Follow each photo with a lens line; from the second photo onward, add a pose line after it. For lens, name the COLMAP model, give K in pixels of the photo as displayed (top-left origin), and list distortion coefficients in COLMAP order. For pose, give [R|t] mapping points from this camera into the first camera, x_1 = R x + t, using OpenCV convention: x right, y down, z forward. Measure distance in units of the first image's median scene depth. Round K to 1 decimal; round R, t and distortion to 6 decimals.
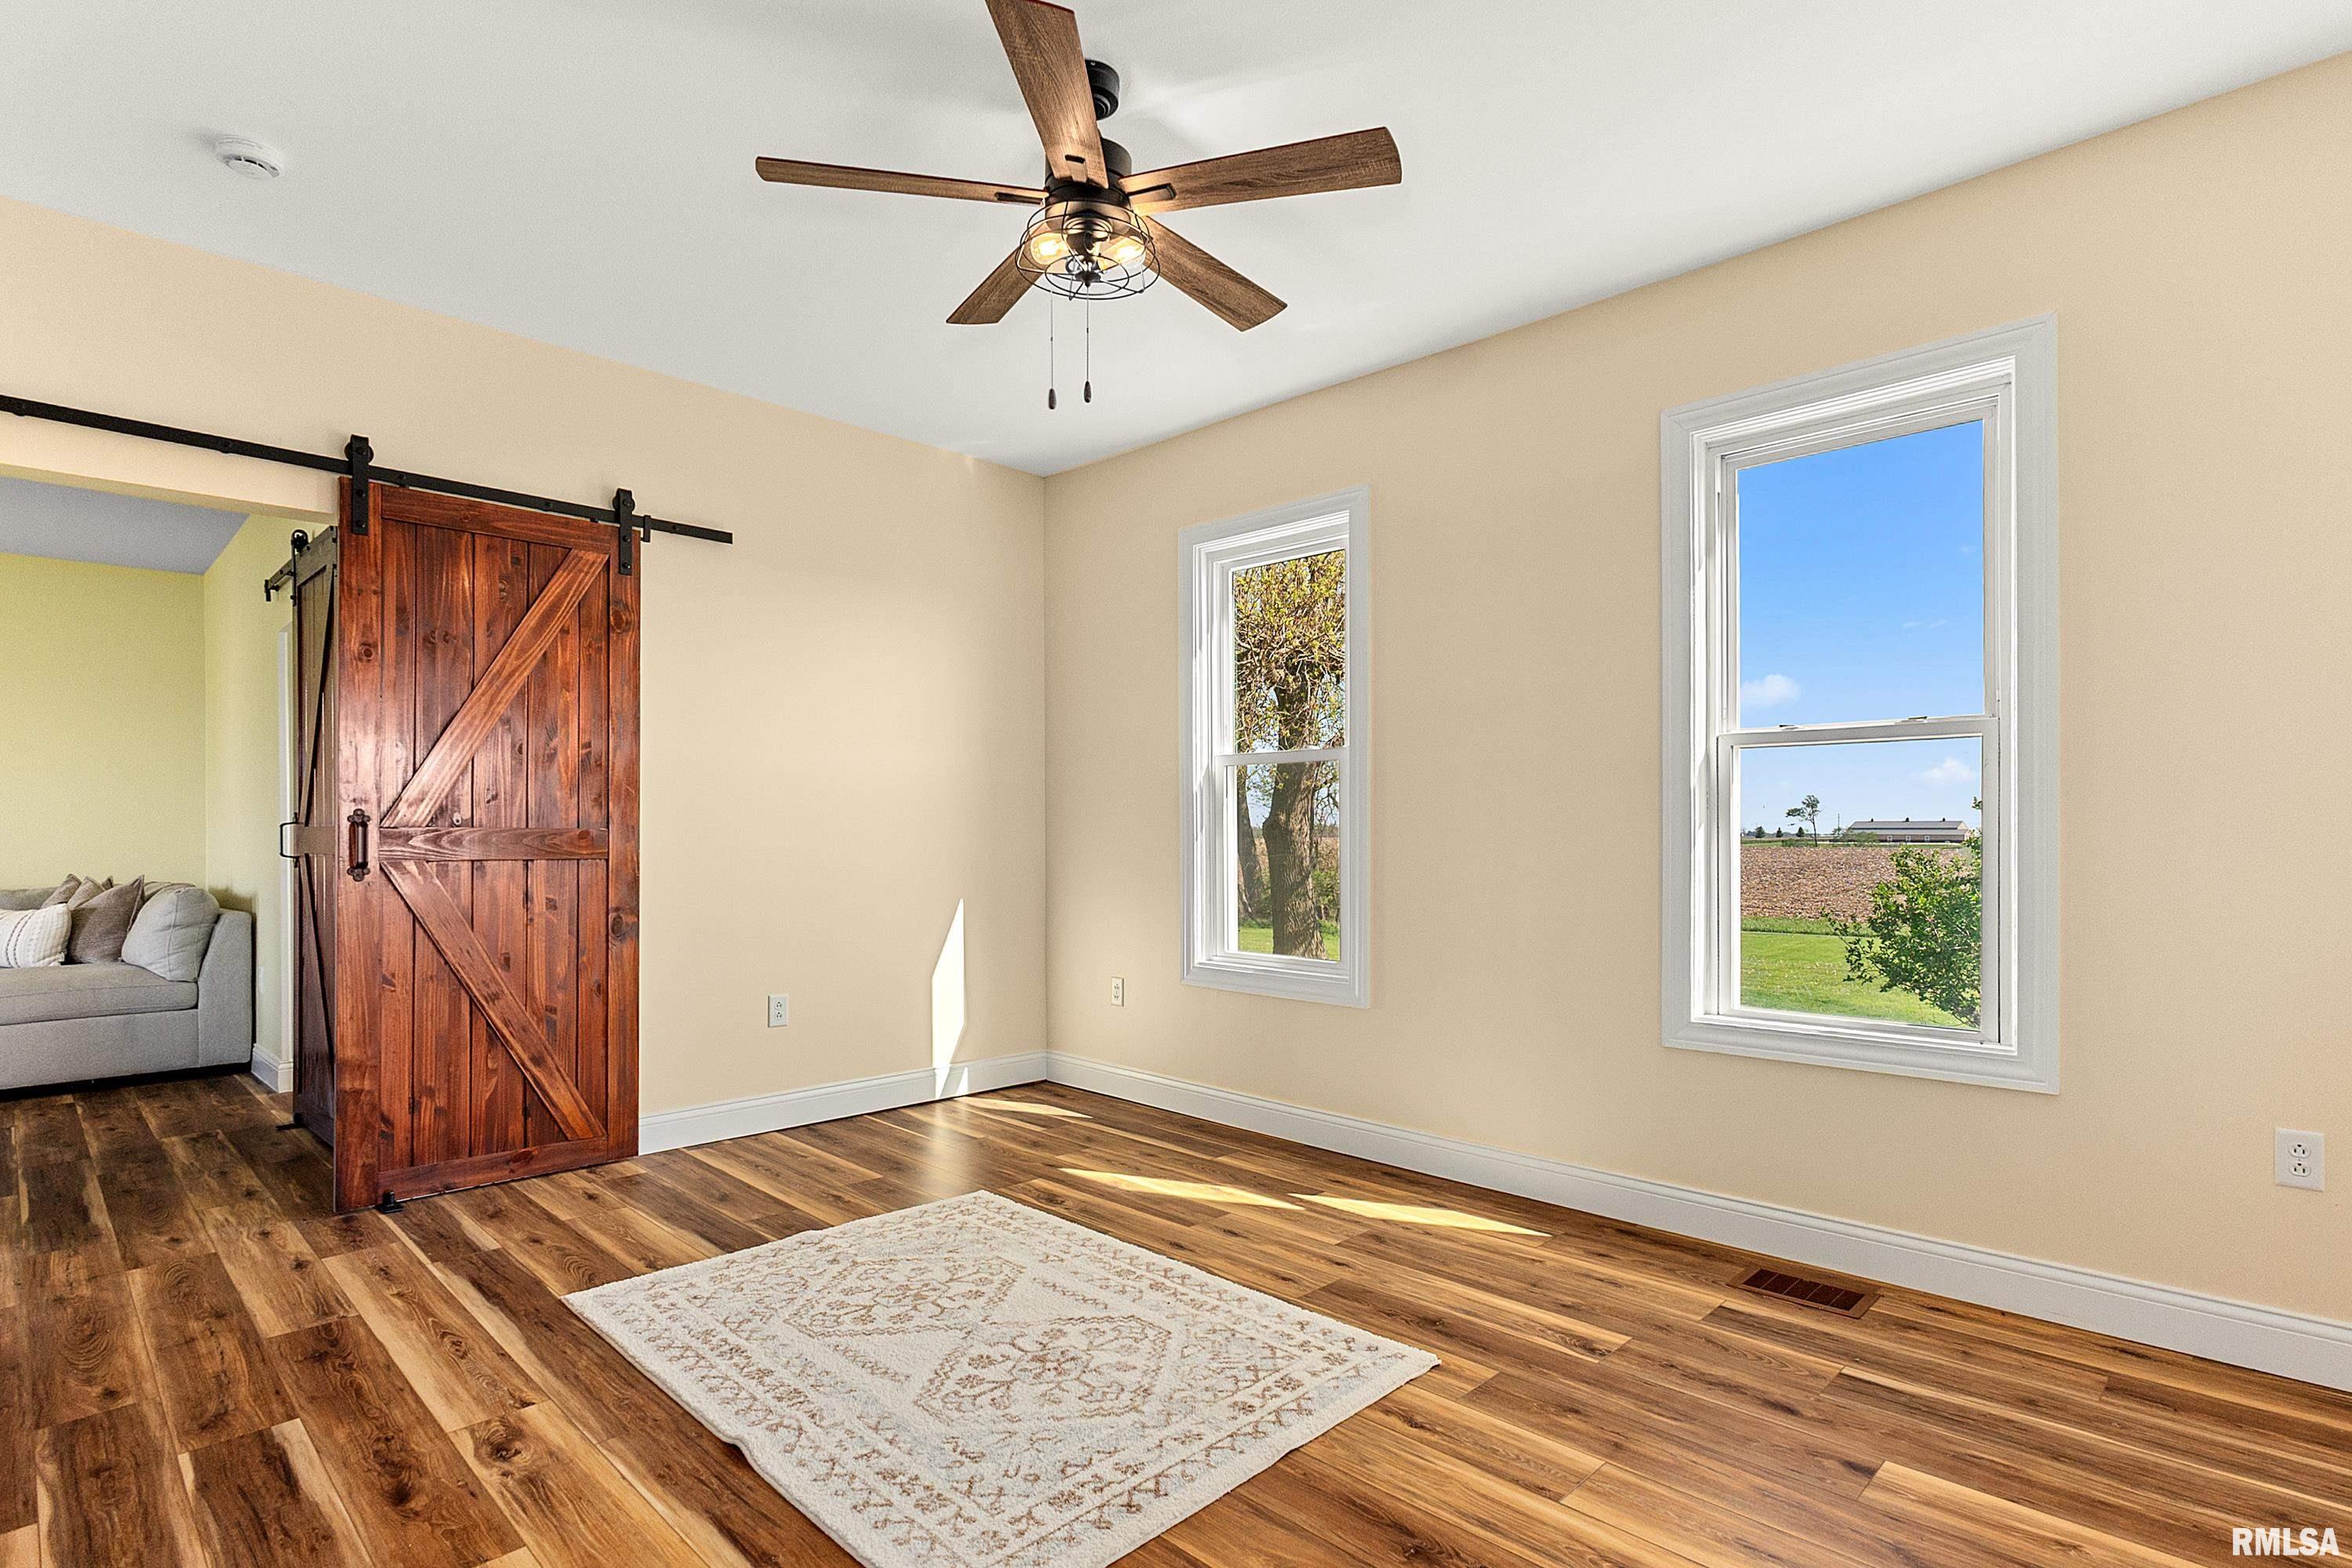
lens RADIAL K [[1179.4, 0, 1194.2], [0, 1179.4, 817.8], [0, 0, 1]] dist [-0.008117, 0.006978]
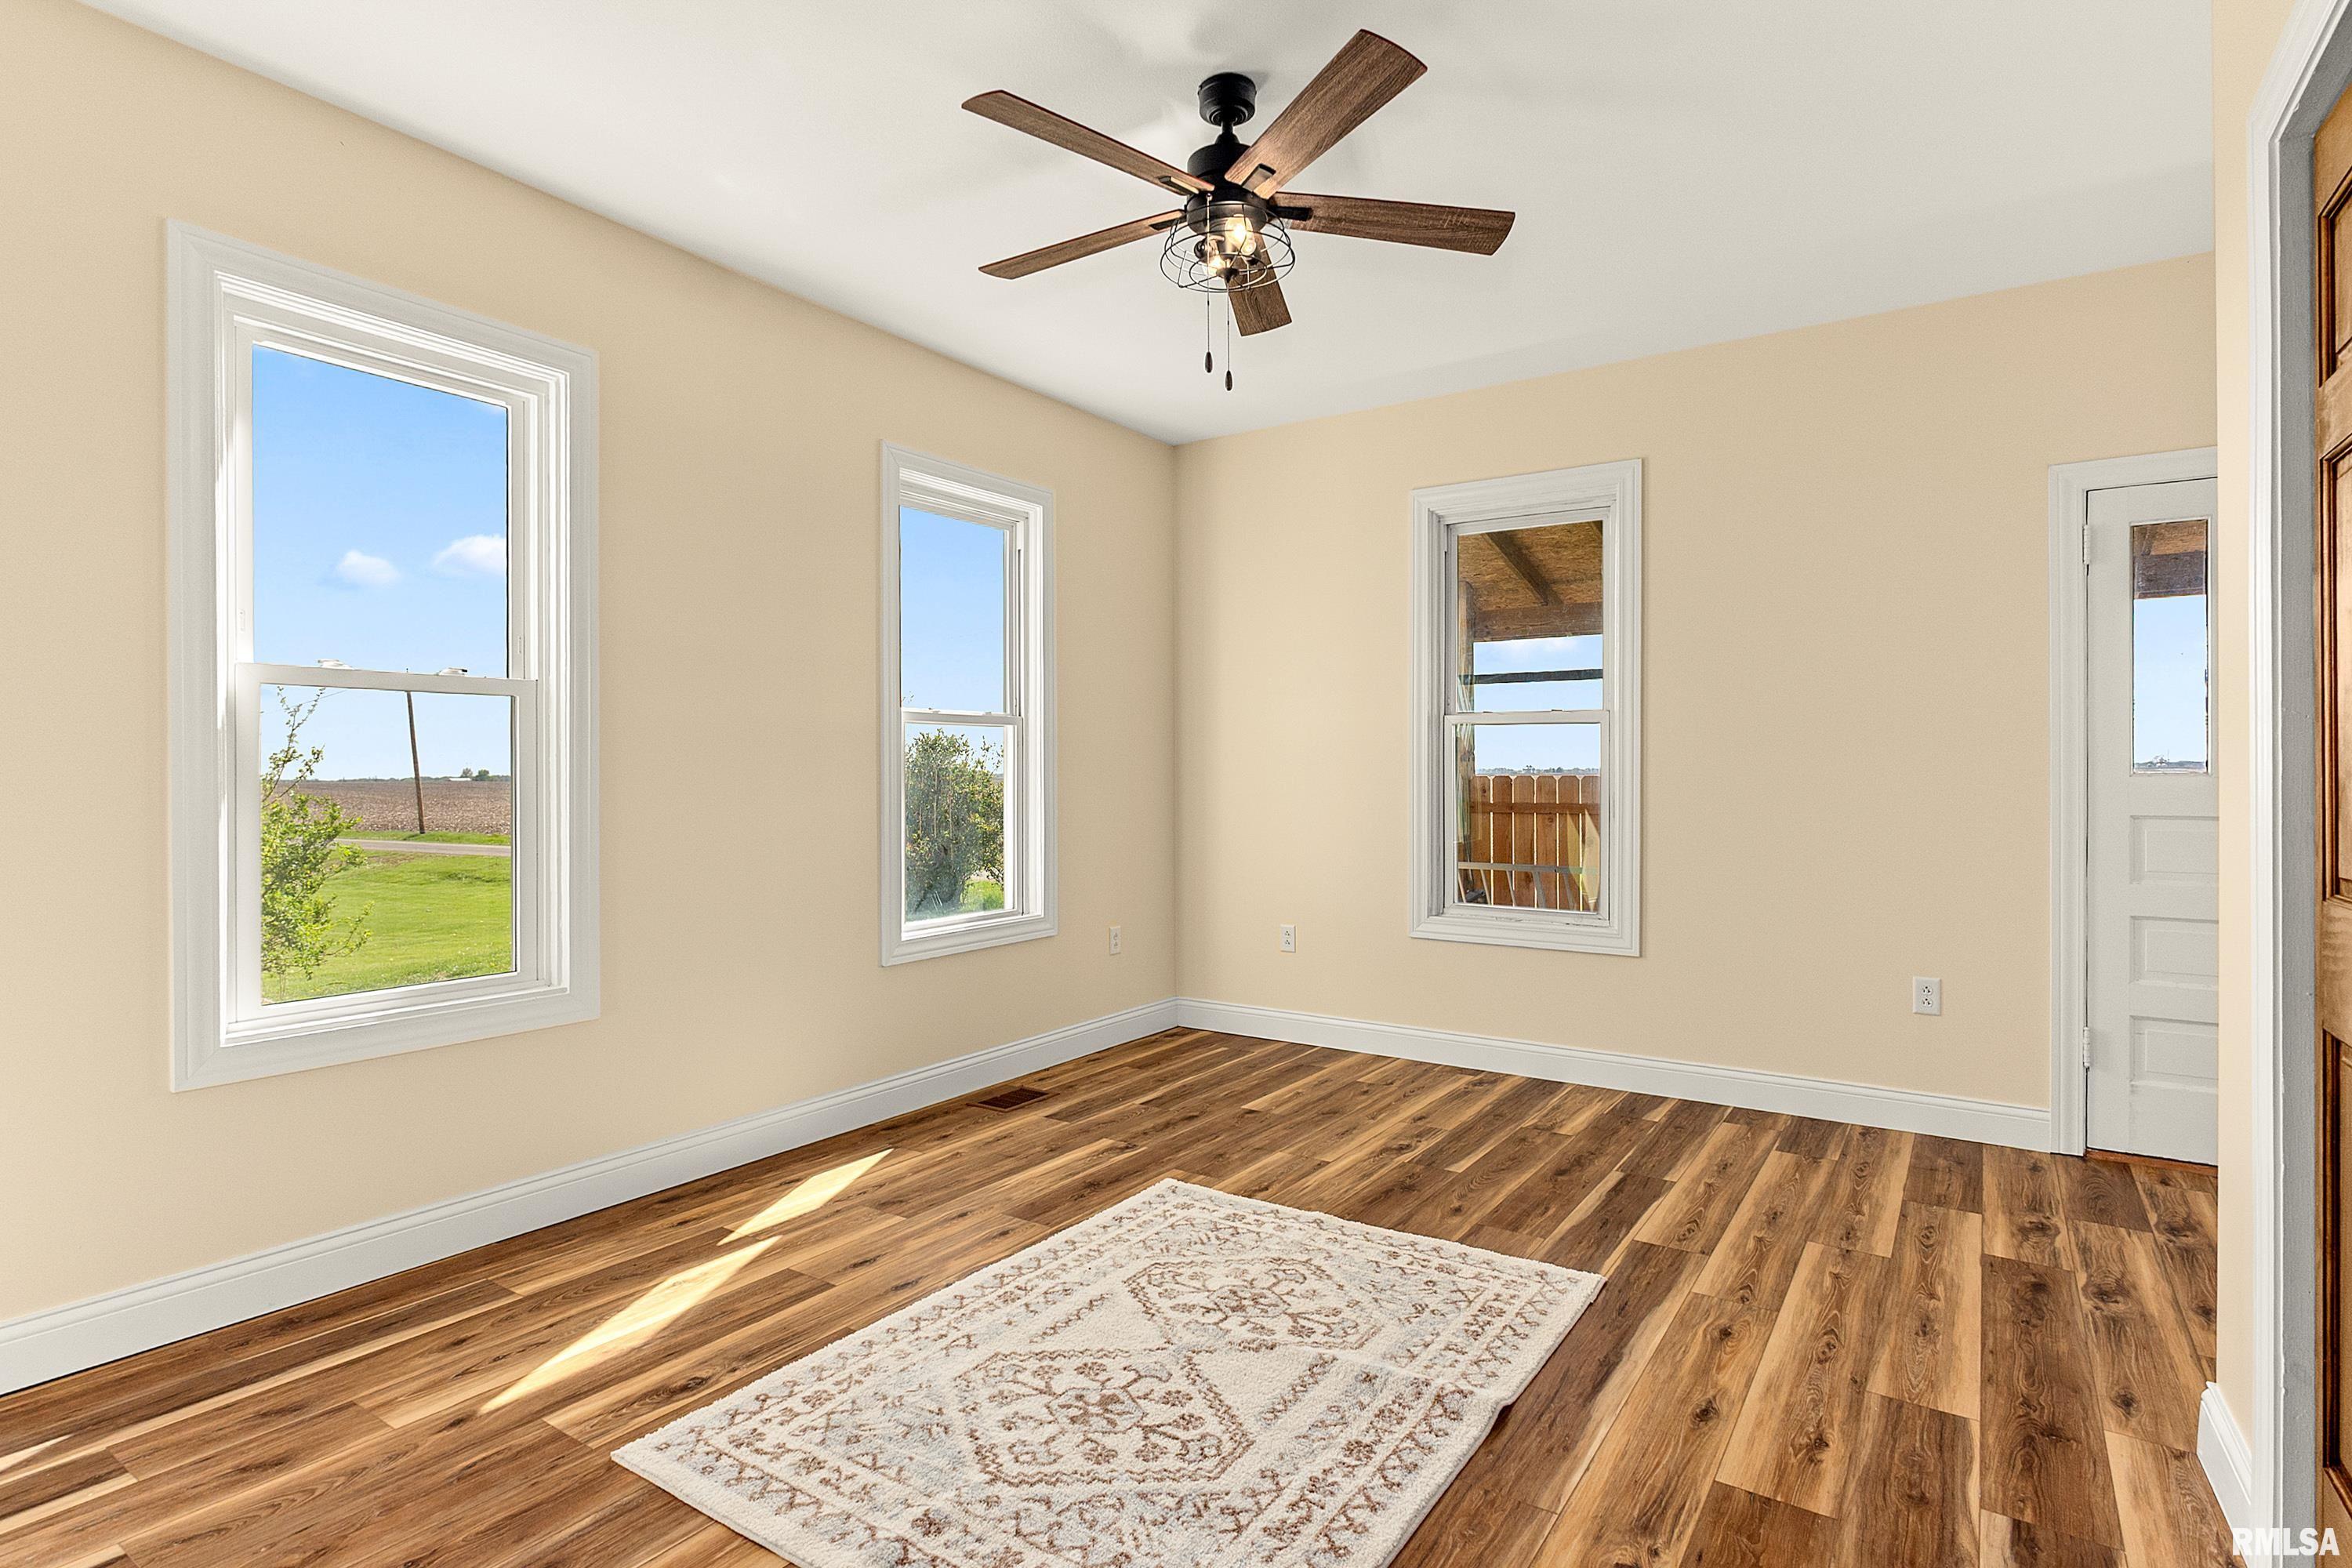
lens RADIAL K [[1174.3, 0, 1176.0], [0, 1174.3, 784.0], [0, 0, 1]] dist [-0.001904, 0.001295]
pose [[-0.171043, -0.005218, 0.985250, -0.861767], [-0.004719, 0.999979, 0.004477, 0.000141], [-0.985252, -0.003884, -0.171064, 0.943703]]
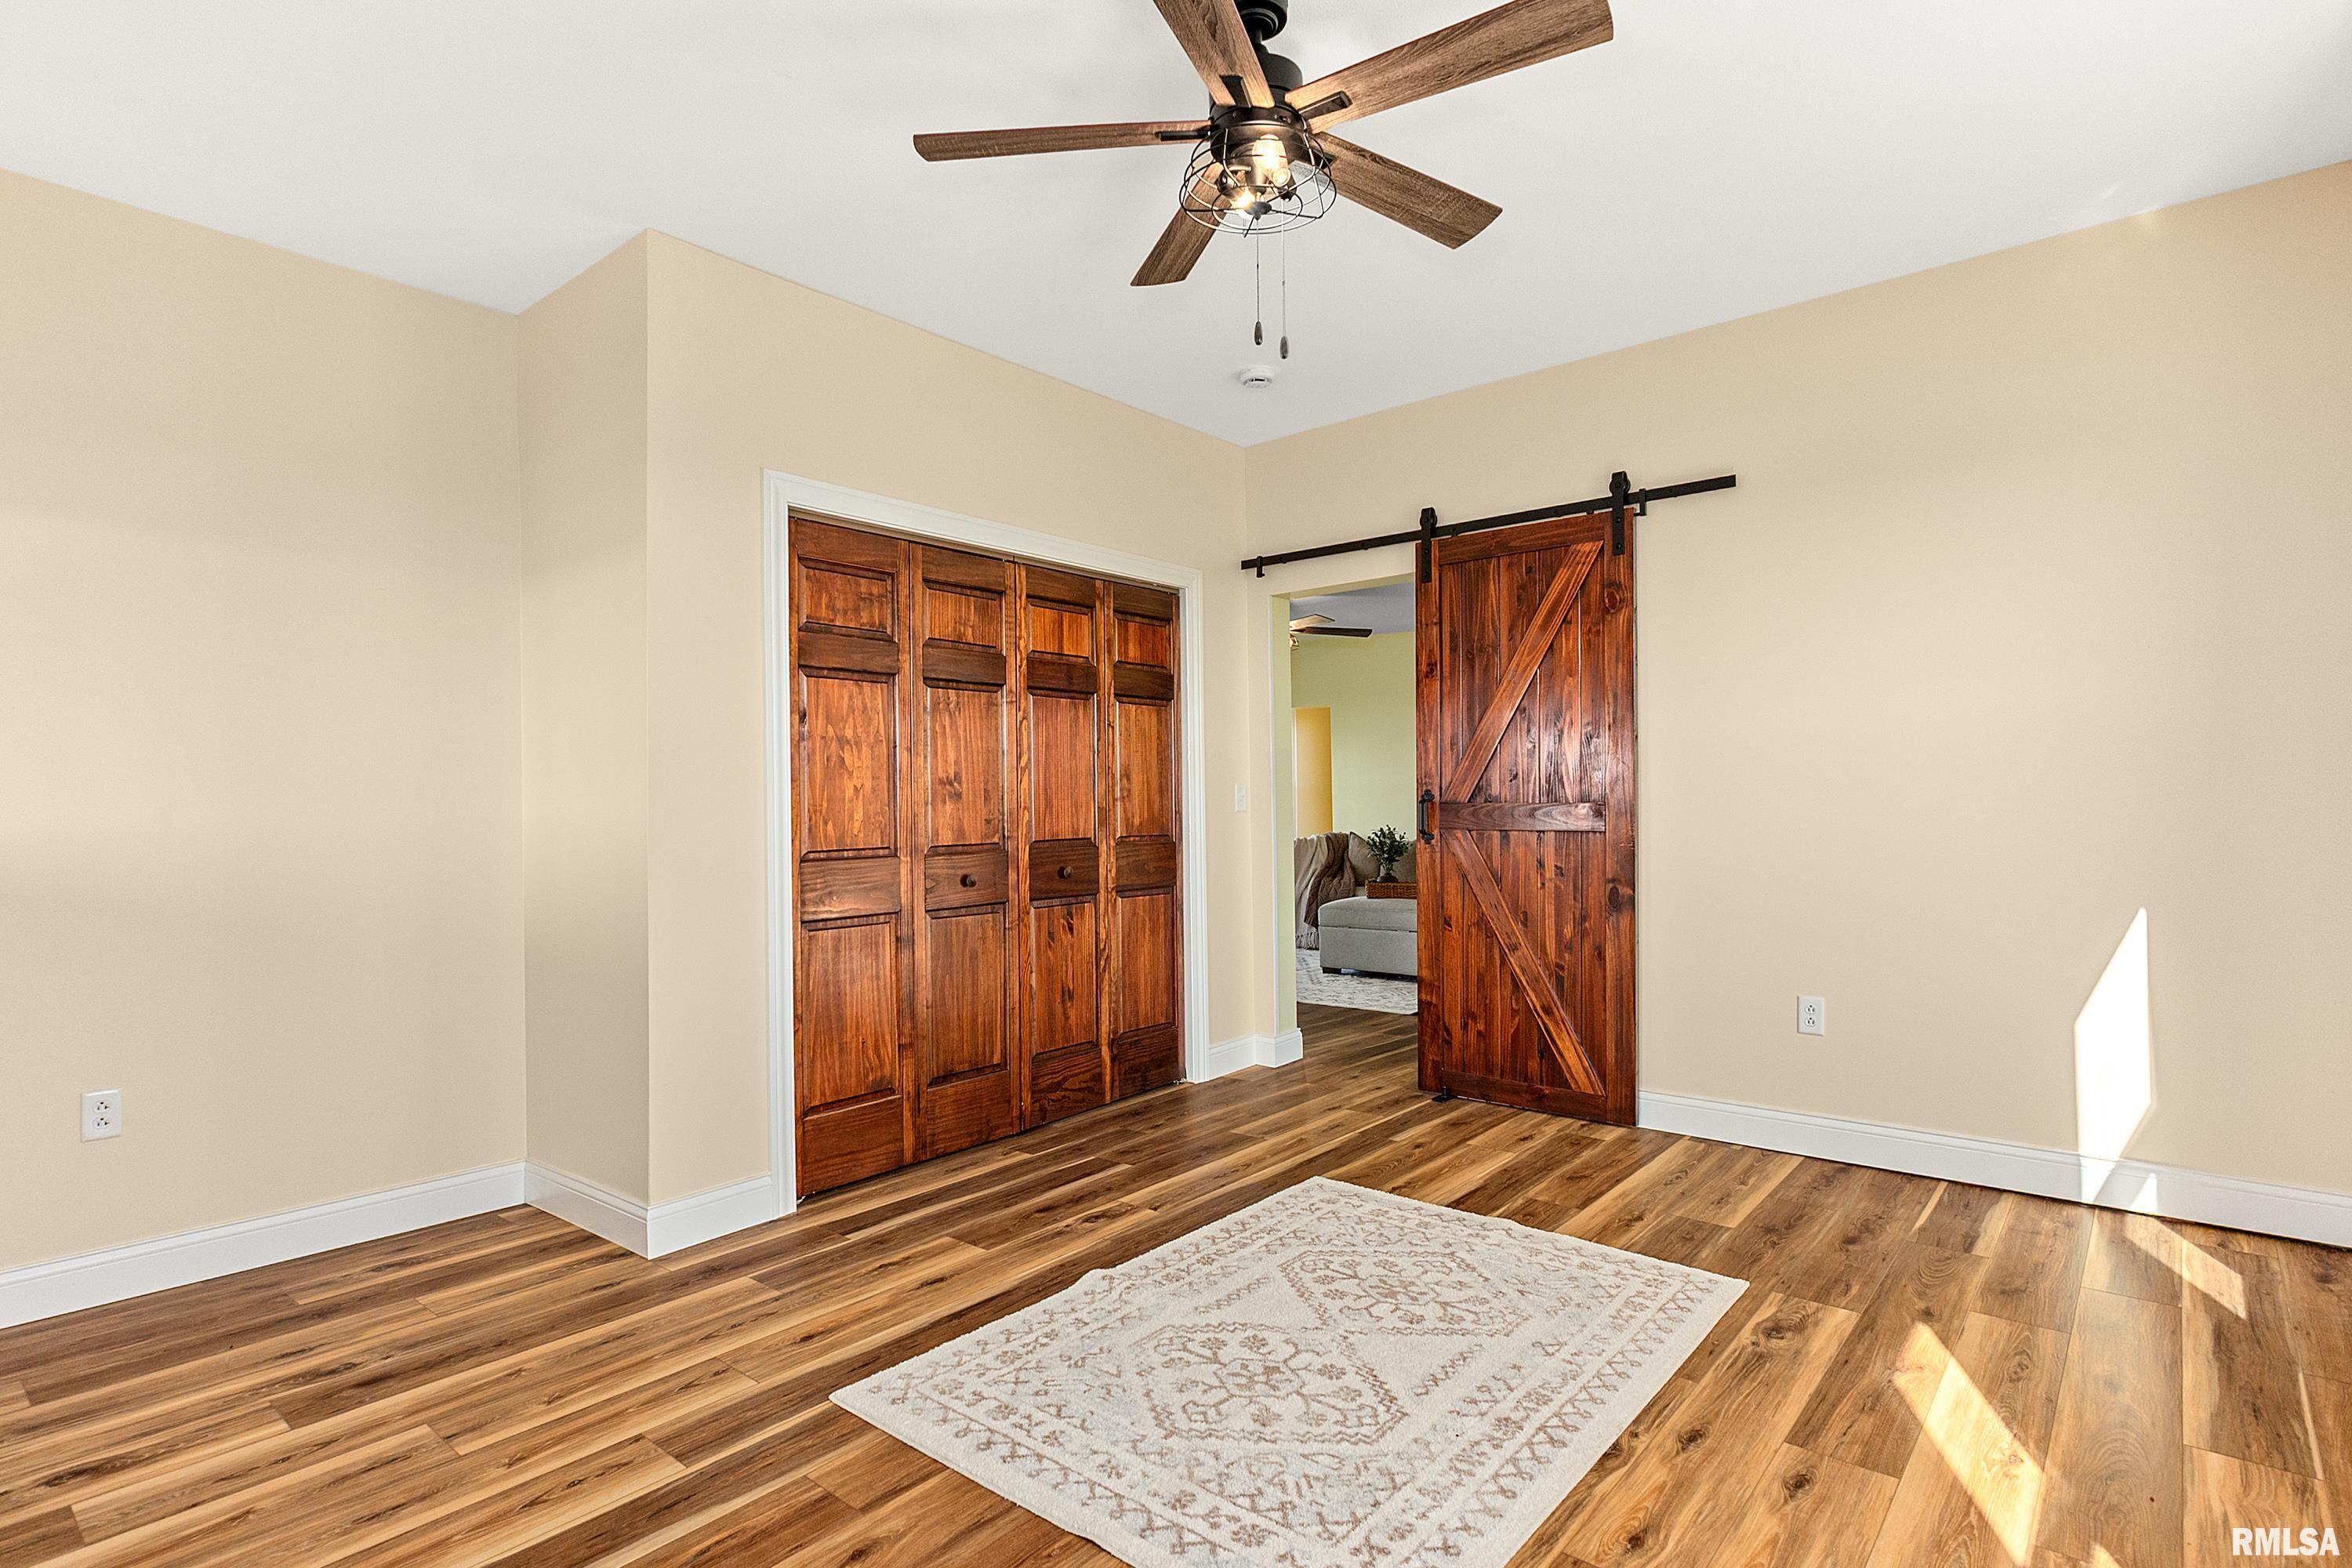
lens RADIAL K [[1174.3, 0, 1176.0], [0, 1174.3, 784.0], [0, 0, 1]] dist [-0.001904, 0.001295]
pose [[0.062820, -0.018439, -0.997855, 0.624421], [0.022784, 0.999595, -0.017037, 0.001993], [0.997765, -0.021664, 0.063214, 0.670930]]
